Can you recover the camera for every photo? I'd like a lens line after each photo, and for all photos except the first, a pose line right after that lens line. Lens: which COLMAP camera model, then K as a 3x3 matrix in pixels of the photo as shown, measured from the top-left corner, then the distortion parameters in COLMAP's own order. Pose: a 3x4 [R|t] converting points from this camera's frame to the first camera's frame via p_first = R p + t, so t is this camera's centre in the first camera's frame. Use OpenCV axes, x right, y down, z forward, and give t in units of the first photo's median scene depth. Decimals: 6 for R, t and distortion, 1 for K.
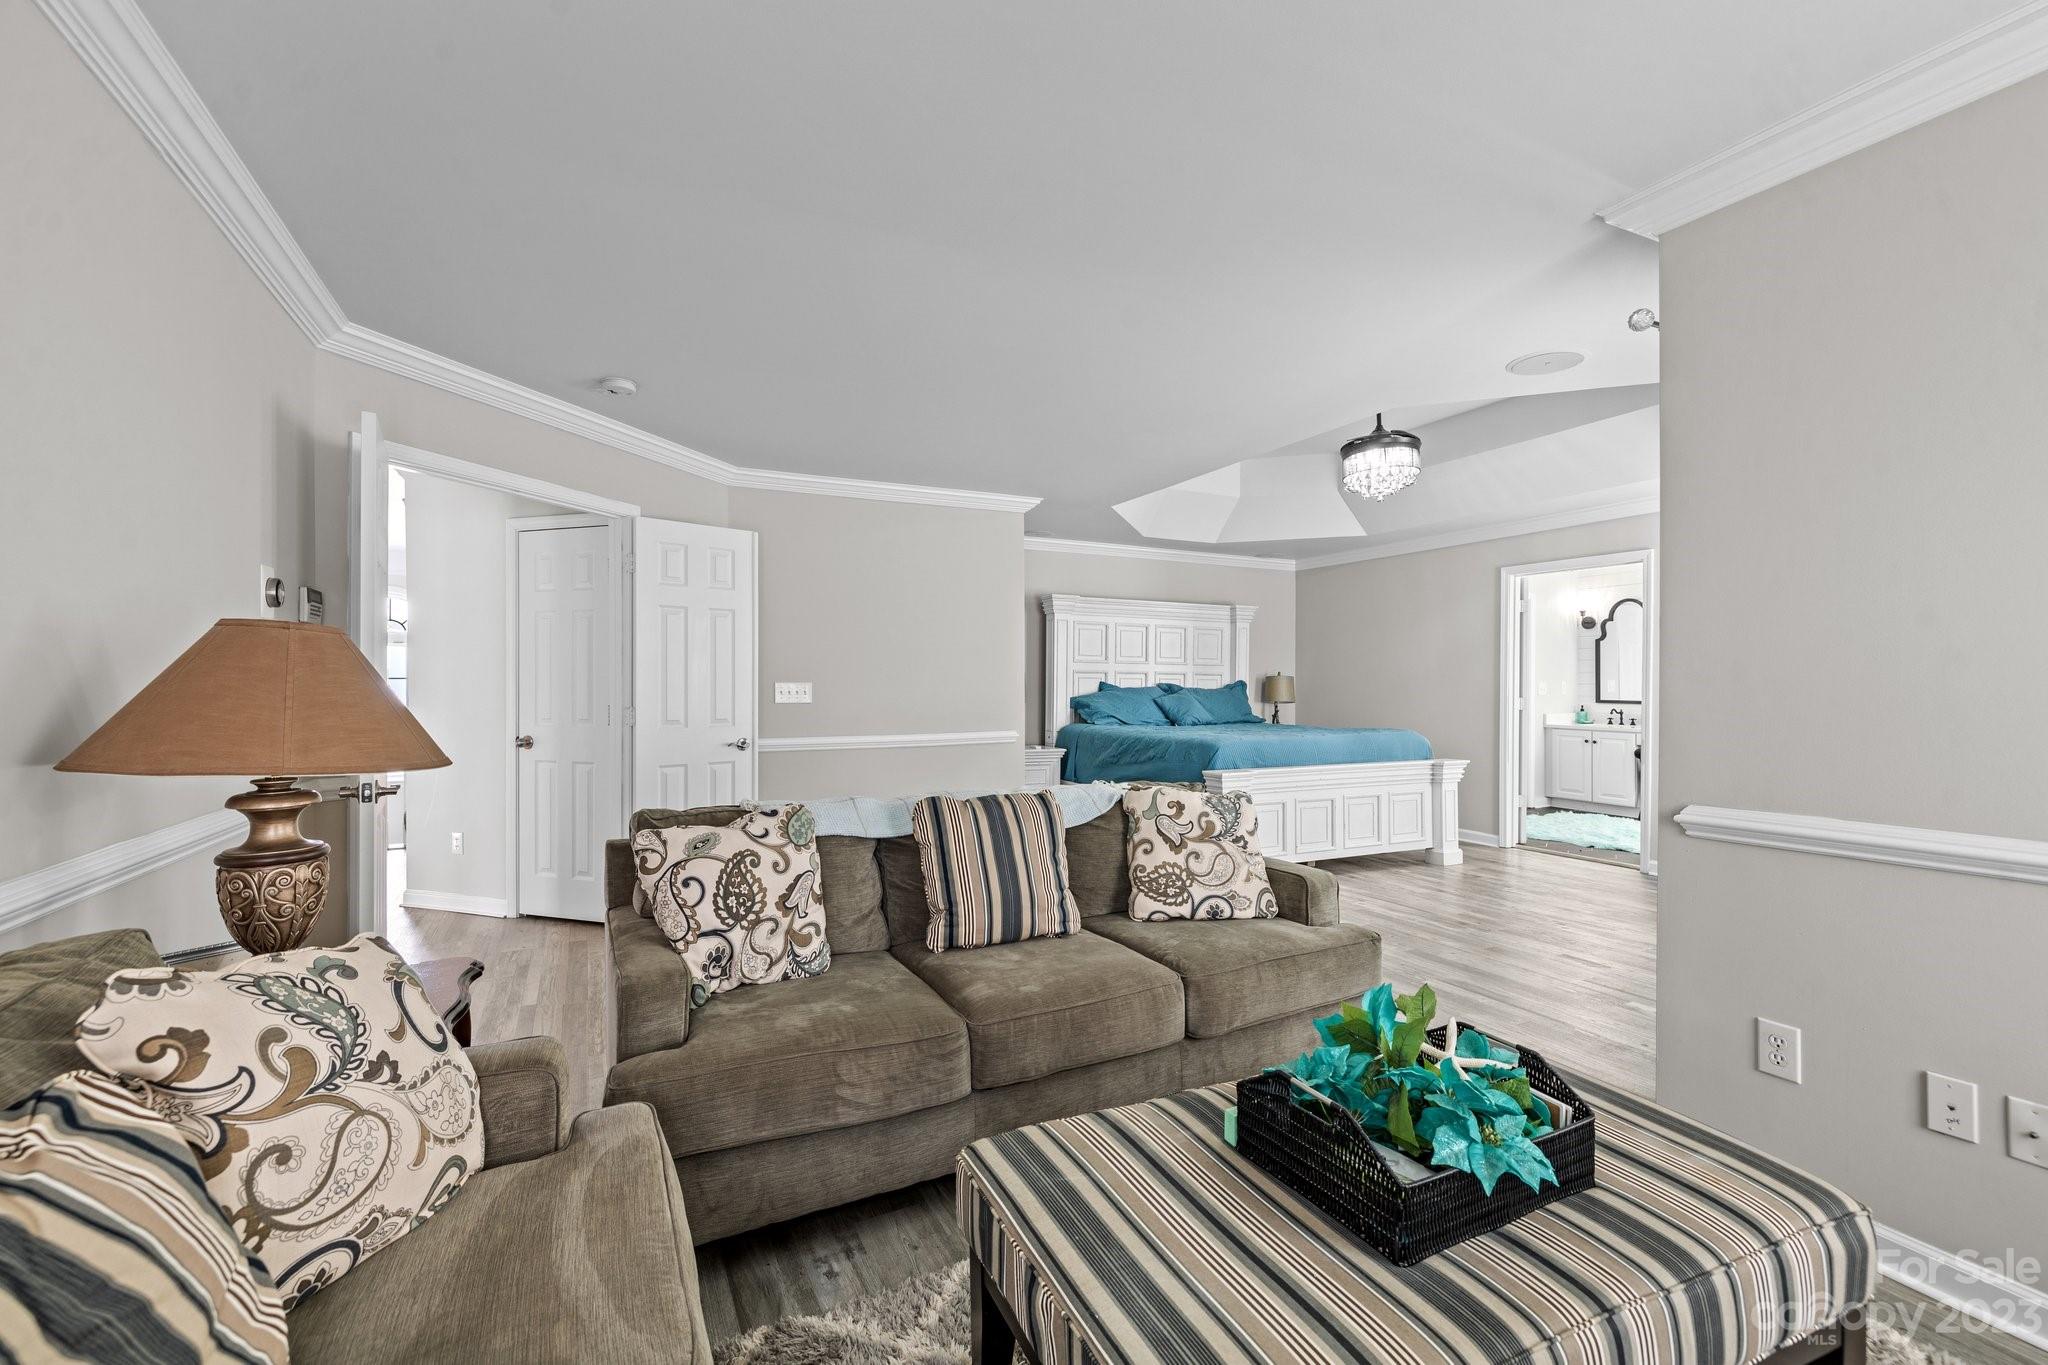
lens RADIAL K [[855.1, 0, 1024.0], [0, 855.1, 678.0], [0, 0, 1]] dist [0.000409, 0.000114]
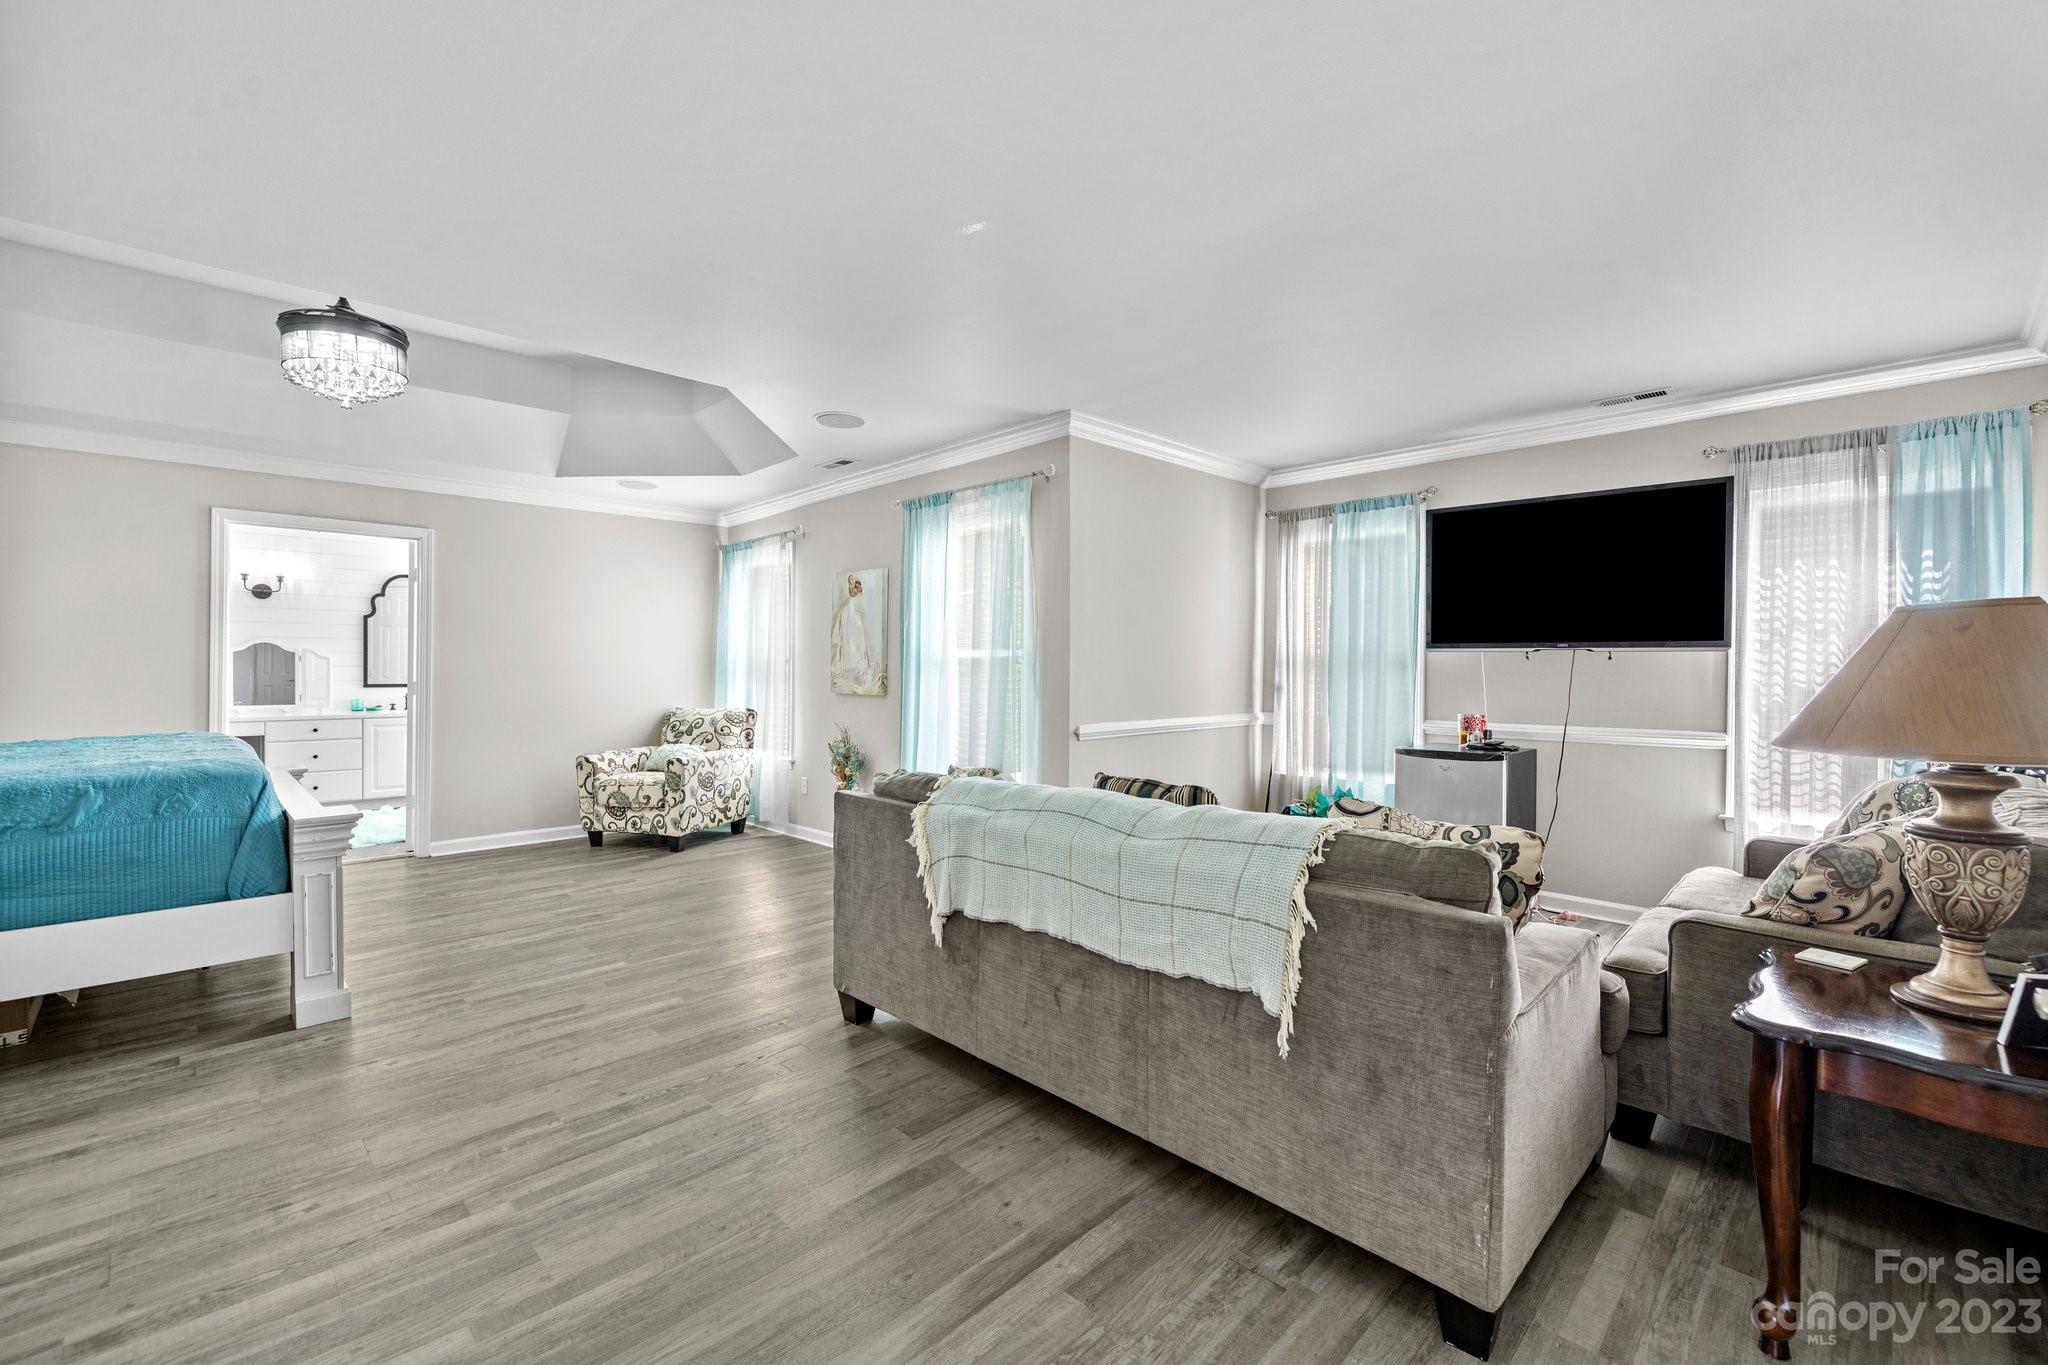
lens RADIAL K [[855.1, 0, 1025.7], [0, 855.1, 679.2], [0, 0, 1]] dist [0.000409, 0.000114]
pose [[-0.338447, -0.007243, 0.940958, -0.316443], [-0.008928, 0.999950, 0.004485, 0.010969], [-0.940943, -0.006883, -0.338494, 0.523030]]
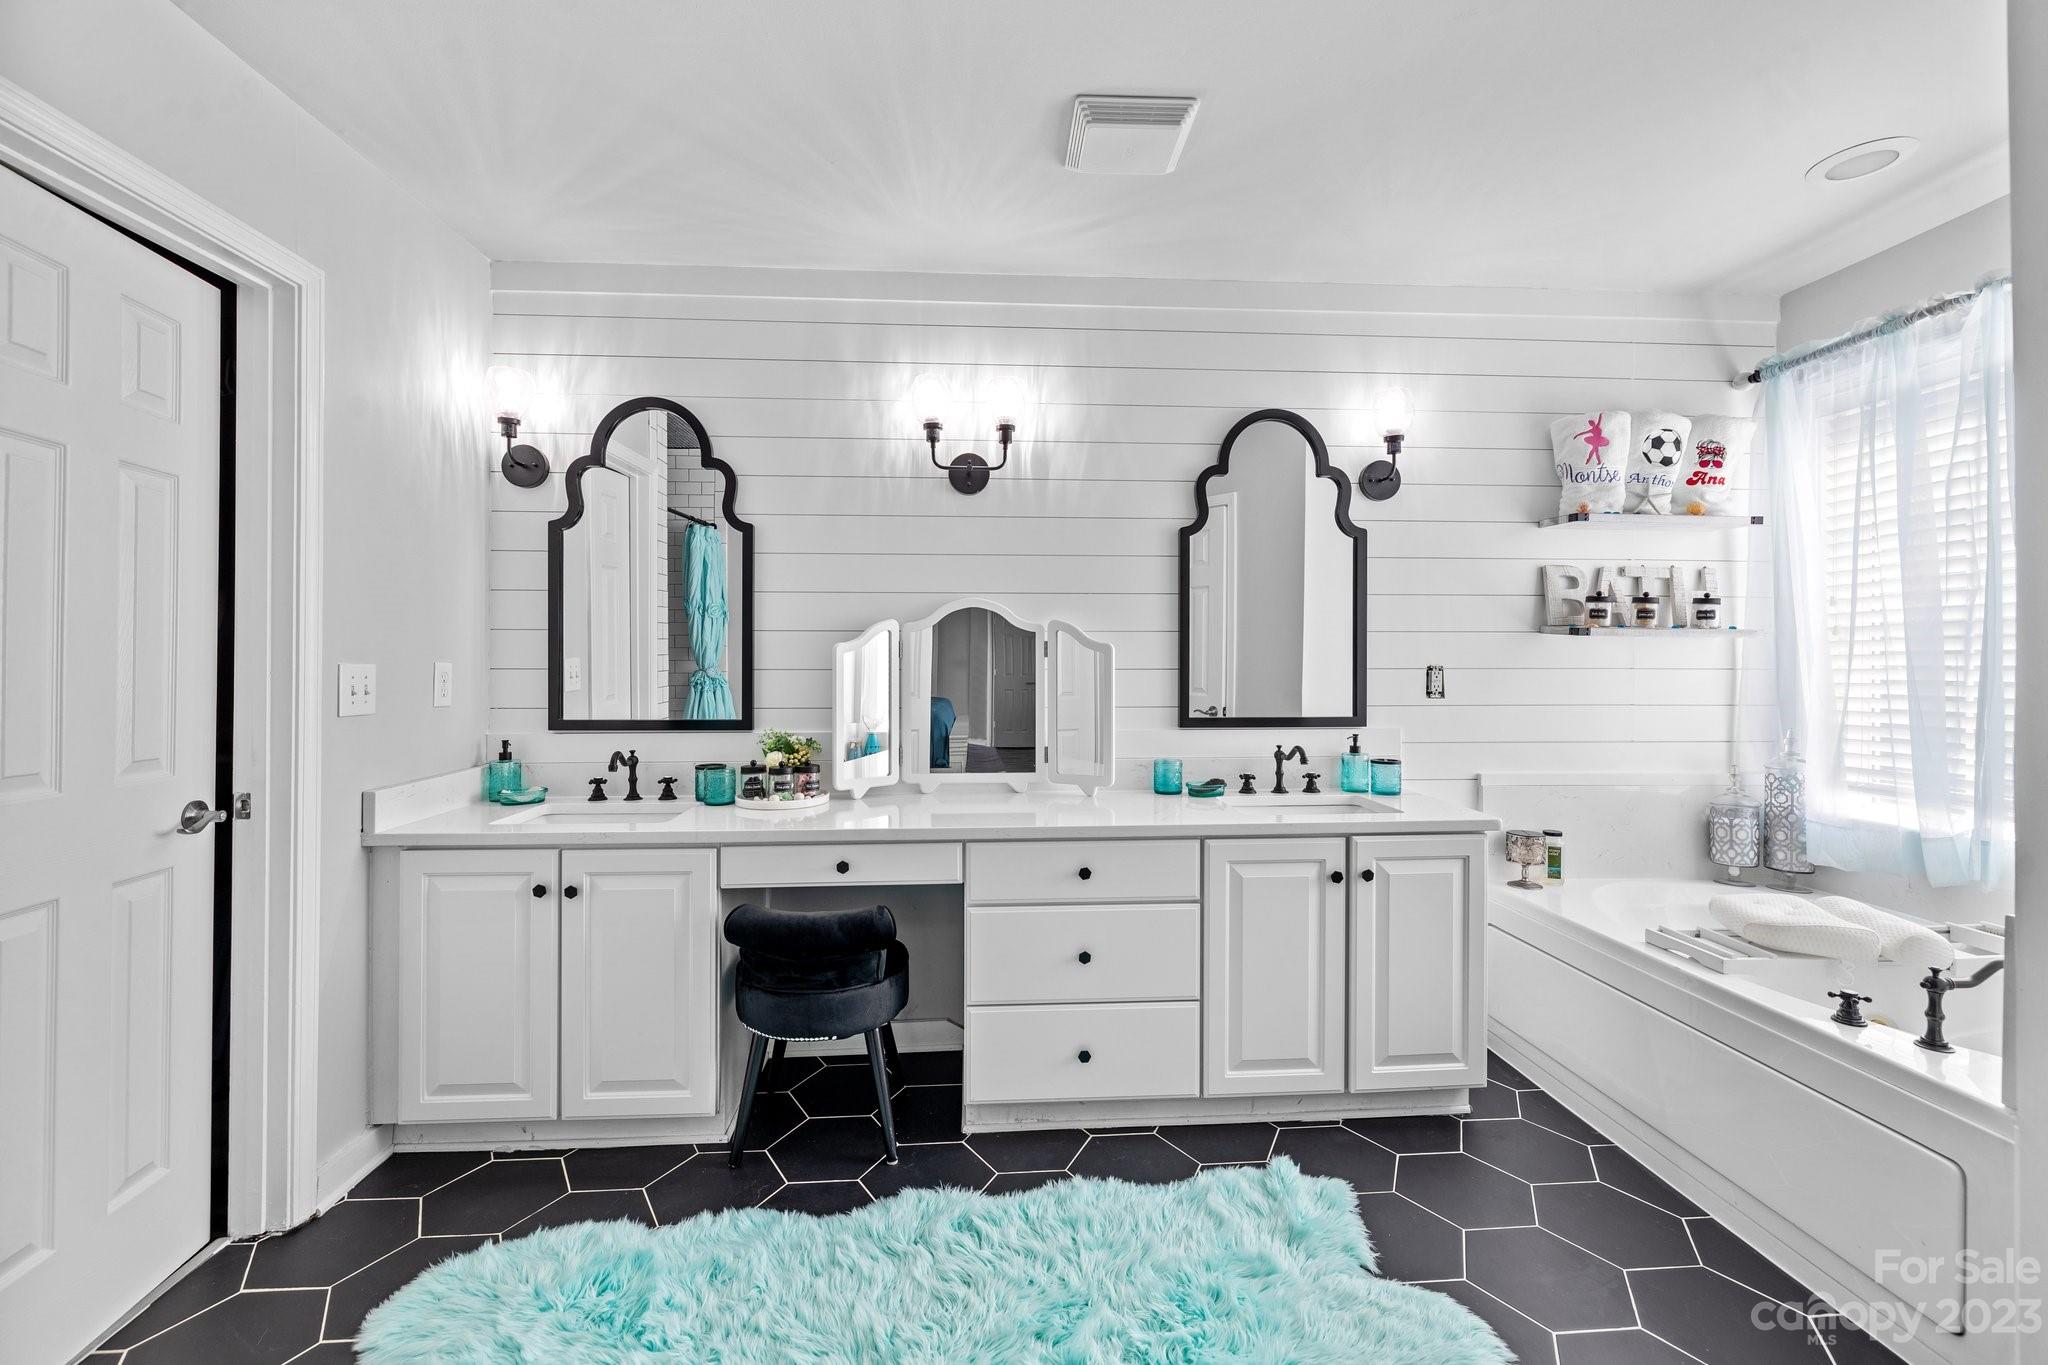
lens RADIAL K [[855.1, 0, 1020.7], [0, 855.1, 661.9], [0, 0, 1]] dist [0.000409, 0.000114]
pose [[0.373966, 0.002137, 0.927440, 0.513288], [-0.004227, 0.999991, -0.000599, 0.004813], [-0.927433, -0.003696, 0.373972, 0.835405]]
